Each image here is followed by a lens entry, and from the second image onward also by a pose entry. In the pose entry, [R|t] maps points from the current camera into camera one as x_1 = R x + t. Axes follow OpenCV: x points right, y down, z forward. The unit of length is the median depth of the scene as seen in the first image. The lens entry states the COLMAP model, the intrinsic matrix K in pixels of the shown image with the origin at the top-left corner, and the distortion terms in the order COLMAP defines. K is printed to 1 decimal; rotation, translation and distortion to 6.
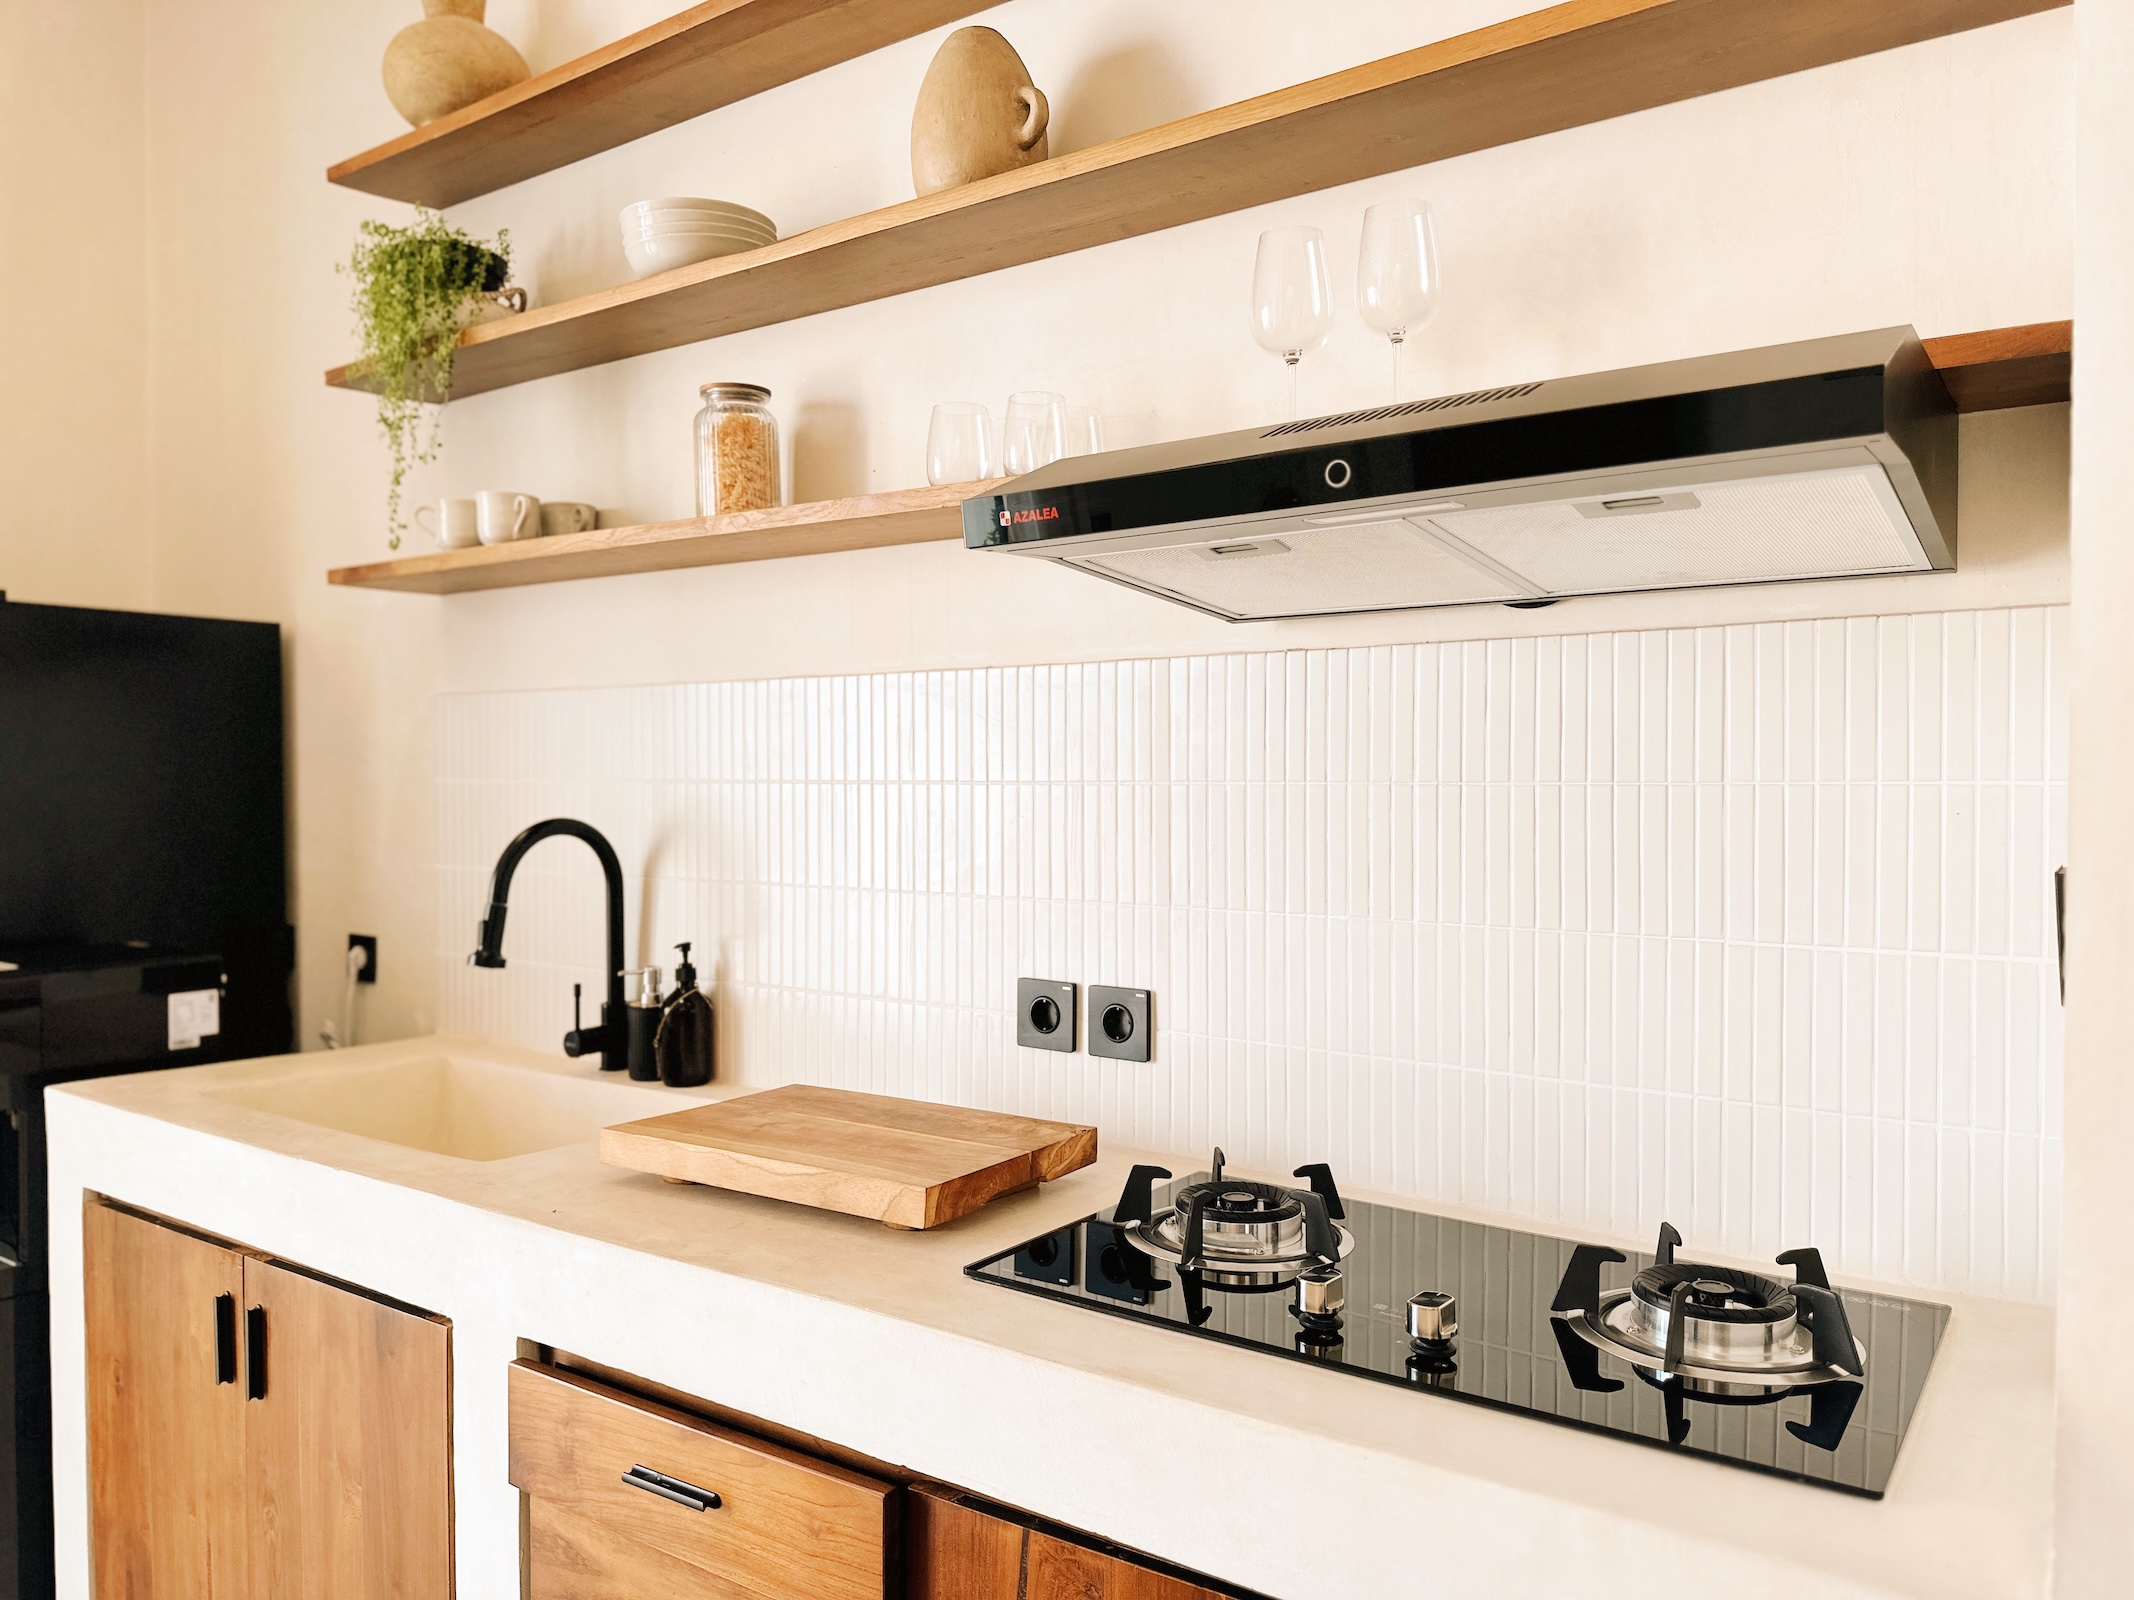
lens RADIAL K [[1495.8, 0, 1066.7], [0, 1495.8, 820.0], [0, 0, 1]] dist [0.048823, -0.056317]
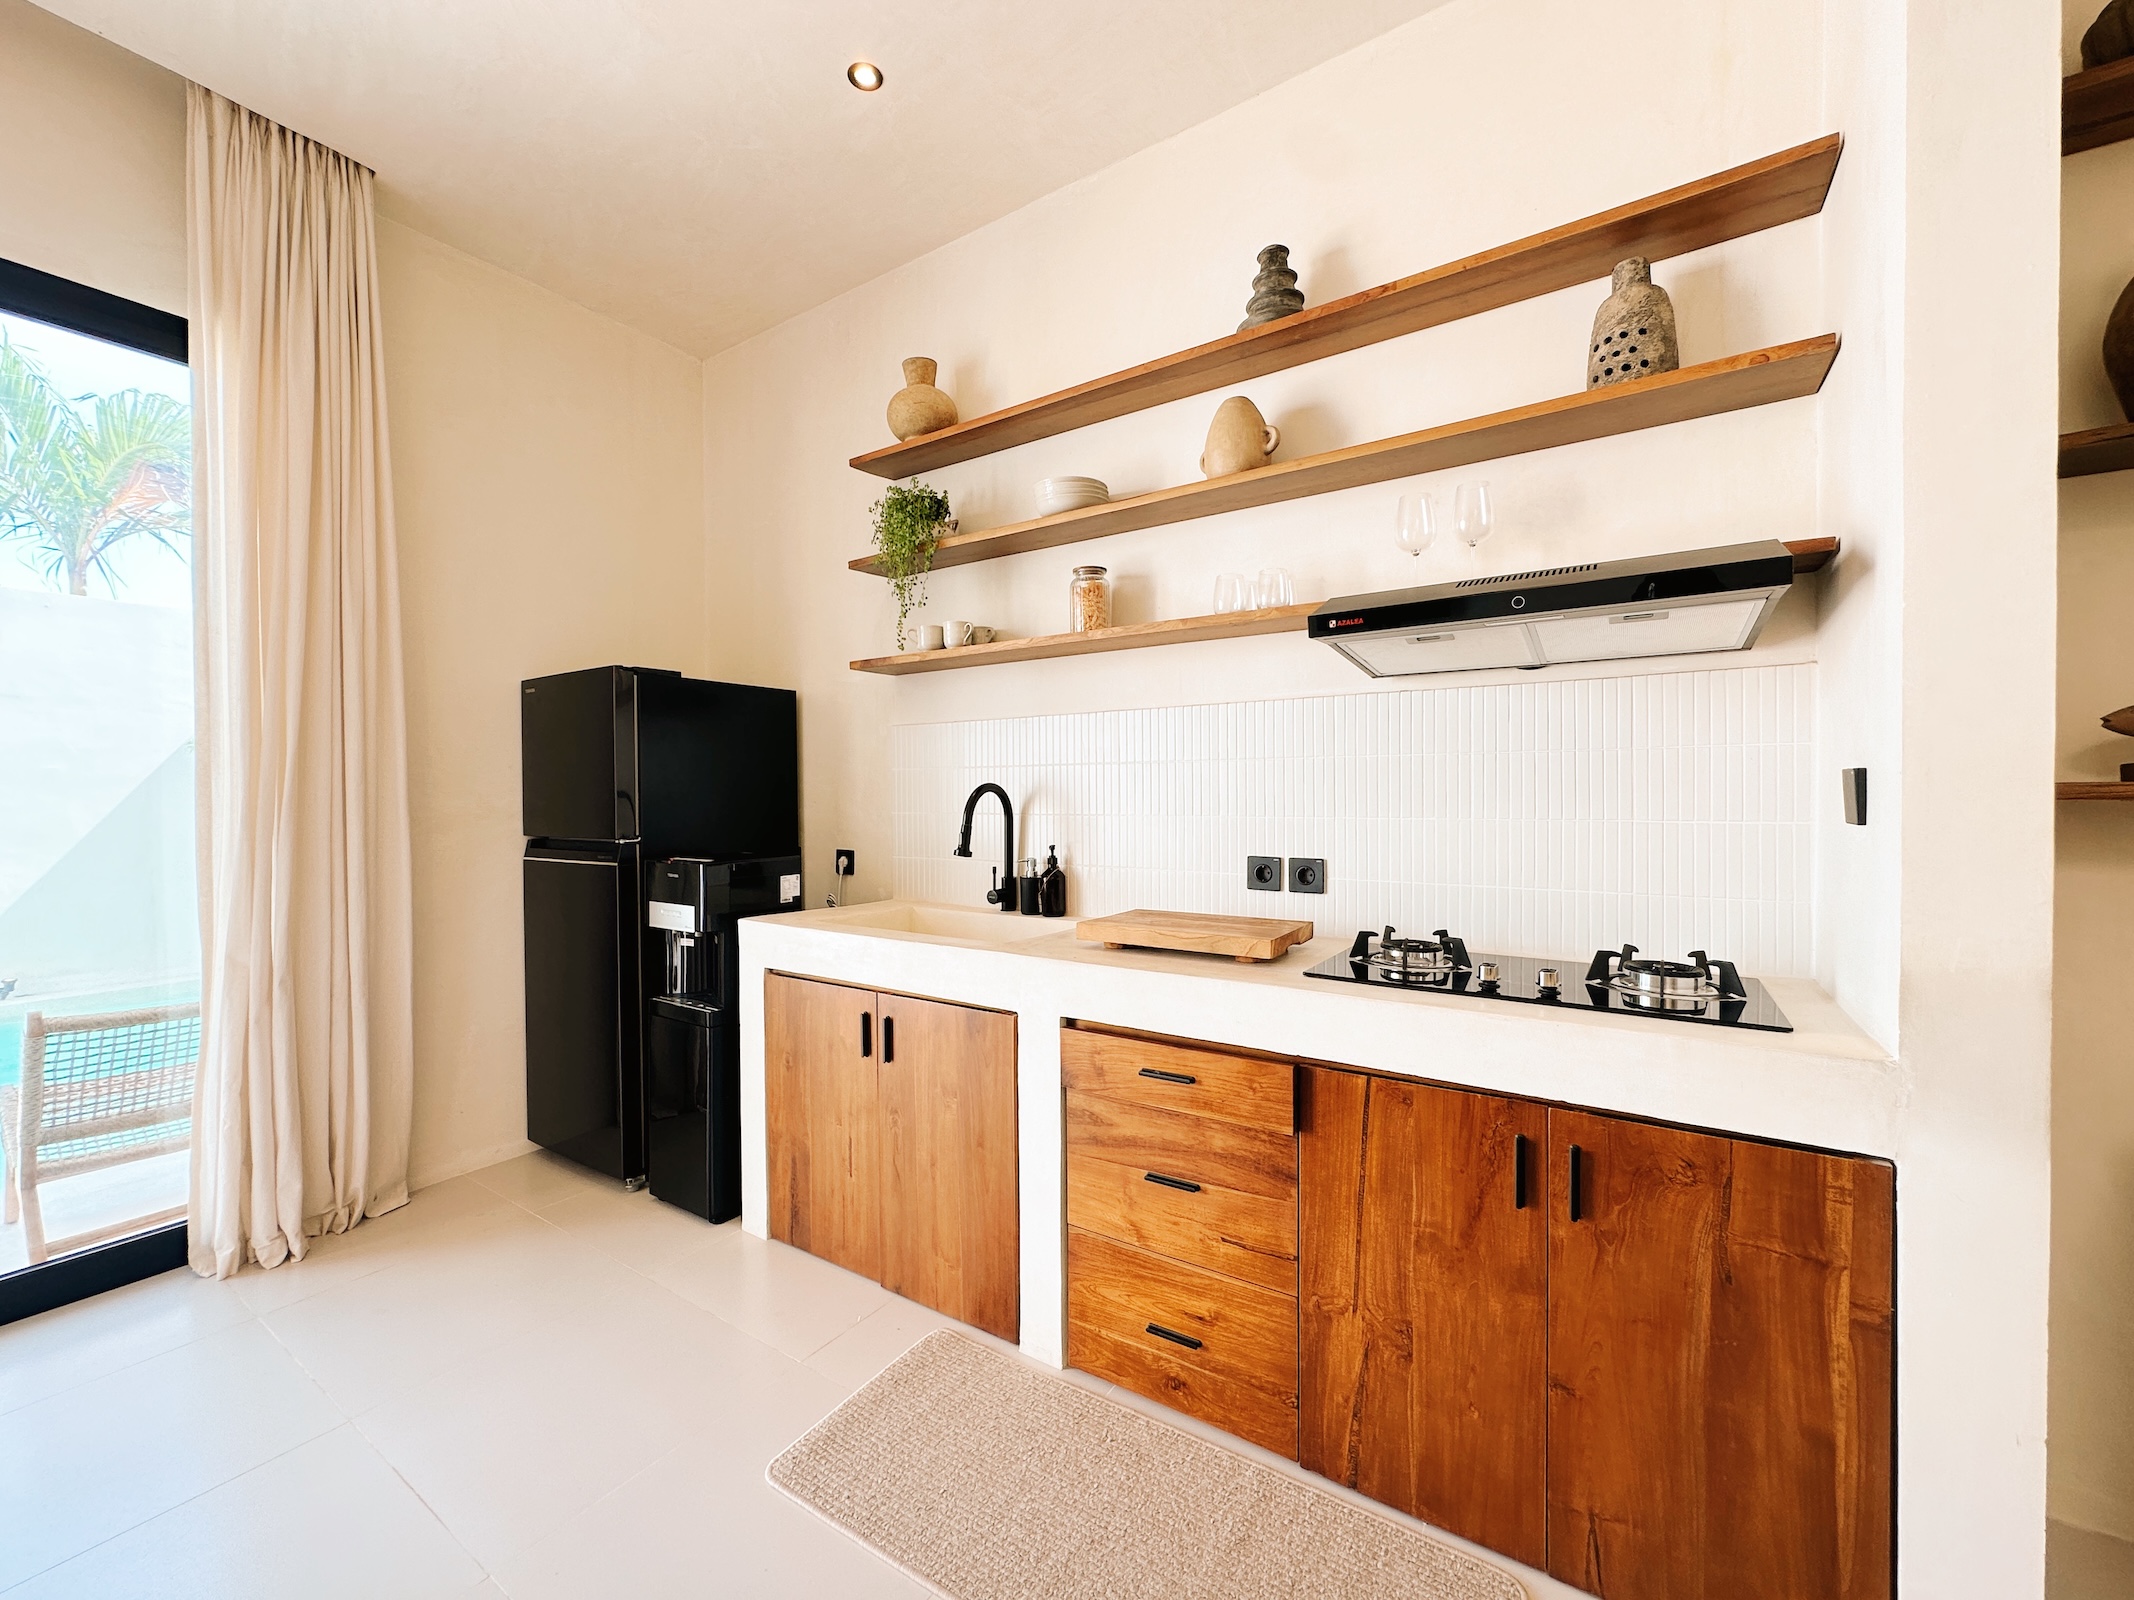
lens RADIAL K [[855.0, 0, 1058.7], [0, 855.0, 805.3], [0, 0, 1]] dist [0.001013, 0.000270]
pose [[0.999693, -0.007927, 0.023488, -0.290349], [0.008213, 0.999893, -0.012124, 0.045401], [-0.023389, 0.012313, 0.999651, -0.146373]]
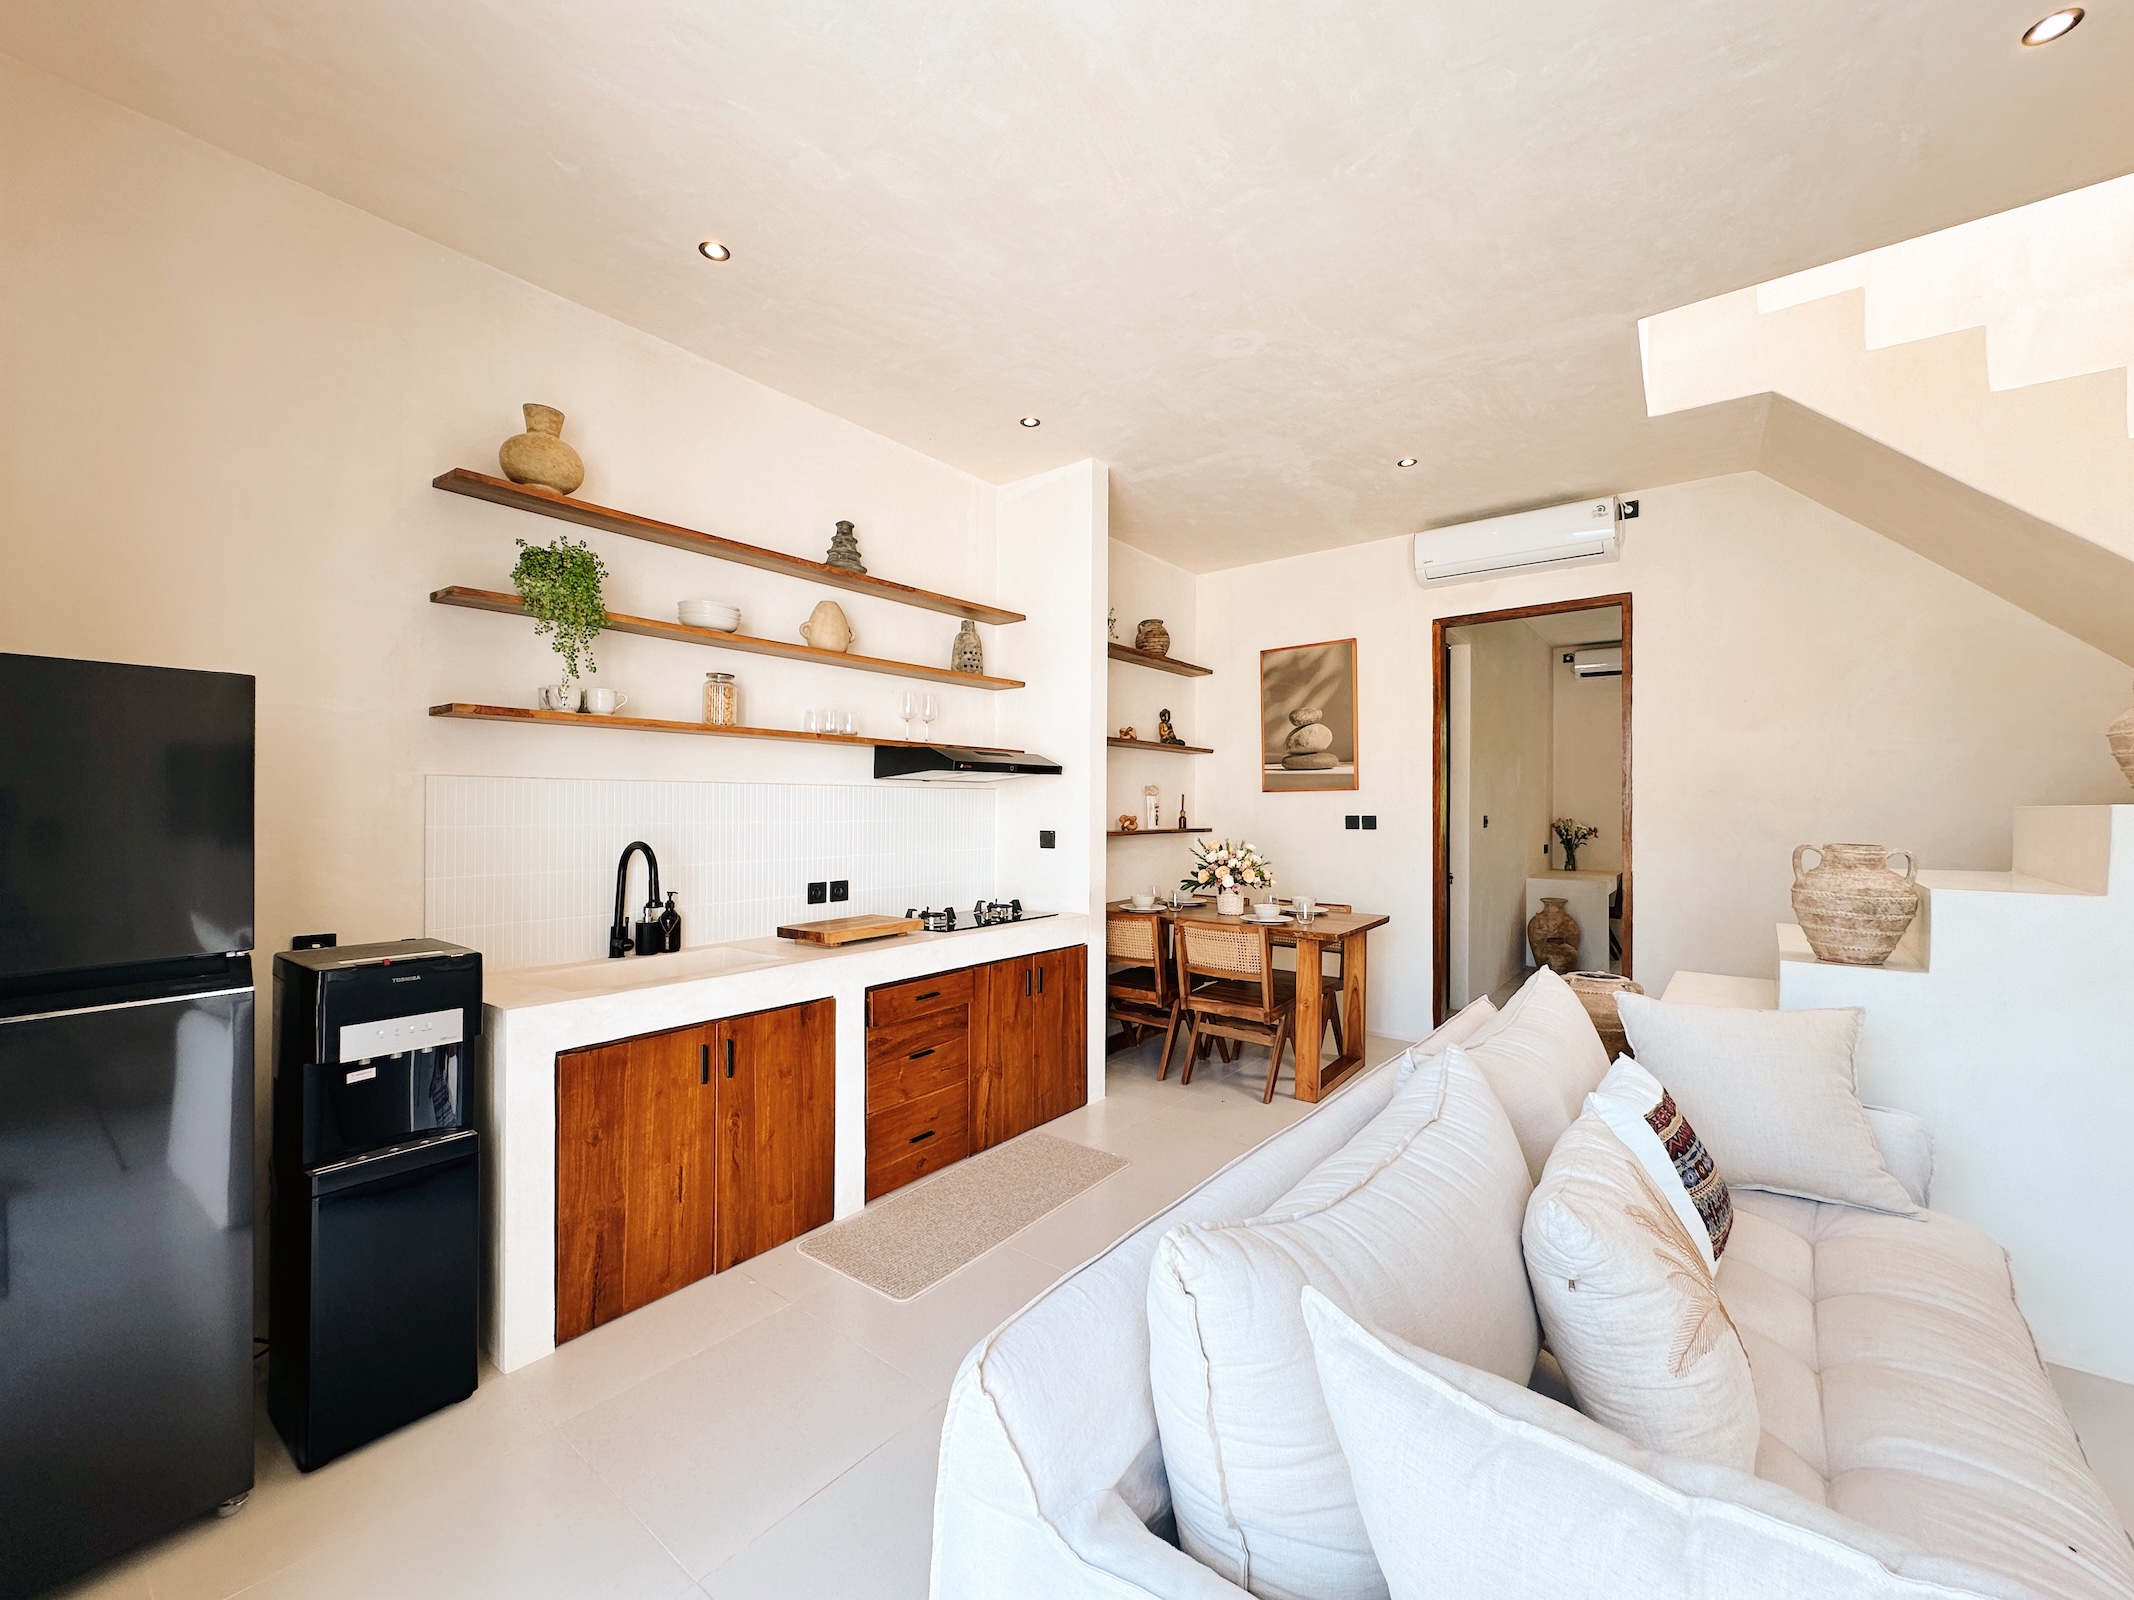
lens RADIAL K [[860.2, 0, 1058.7], [0, 860.2, 804.1], [0, 0, 1]] dist [0.000984, 0.000161]
pose [[0.061005, 0.001630, 0.998136, -1.682396], [0.026703, 0.999638, -0.003265, -0.038770], [-0.997780, 0.026853, 0.060939, 0.321090]]
